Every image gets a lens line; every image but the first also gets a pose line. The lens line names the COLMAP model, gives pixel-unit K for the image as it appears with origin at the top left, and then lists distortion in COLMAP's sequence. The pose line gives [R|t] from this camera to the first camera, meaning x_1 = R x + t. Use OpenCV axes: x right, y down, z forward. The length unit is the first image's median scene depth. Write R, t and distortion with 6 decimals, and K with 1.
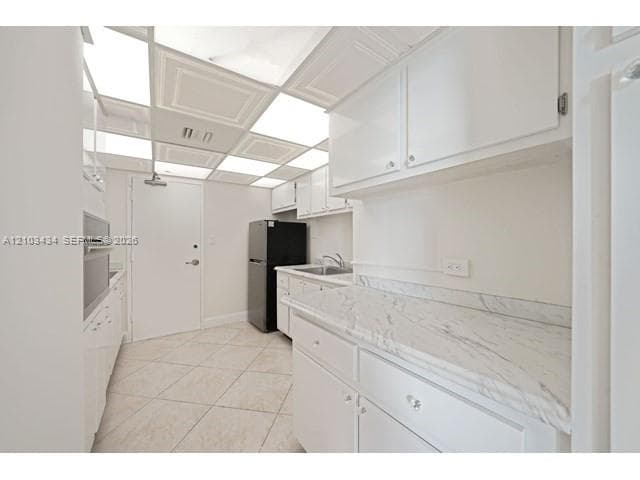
lens RADIAL K [[251.3, 0, 318.4], [0, 251.3, 242.3], [0, 0, 1]] dist [-0.001369, -0.000021]
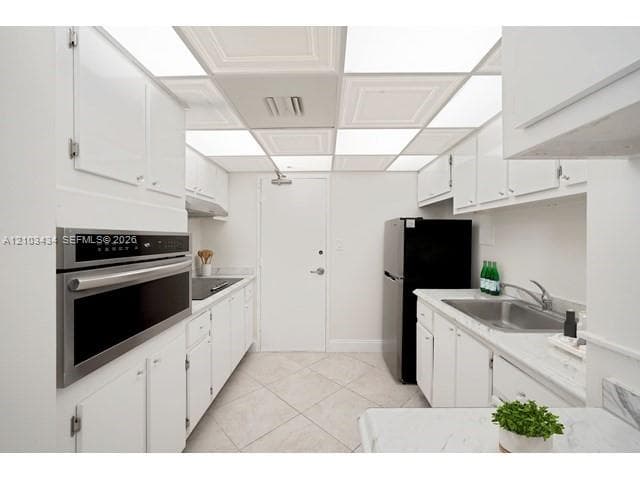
lens RADIAL K [[271.7, 0, 319.5], [0, 271.7, 241.1], [0, 0, 1]] dist [-0.008561, 0.000245]
pose [[0.822091, 0.009896, -0.569270, 0.024847], [-0.003579, 0.999919, 0.012214, -0.033855], [0.569345, -0.008004, 0.822060, 0.264844]]
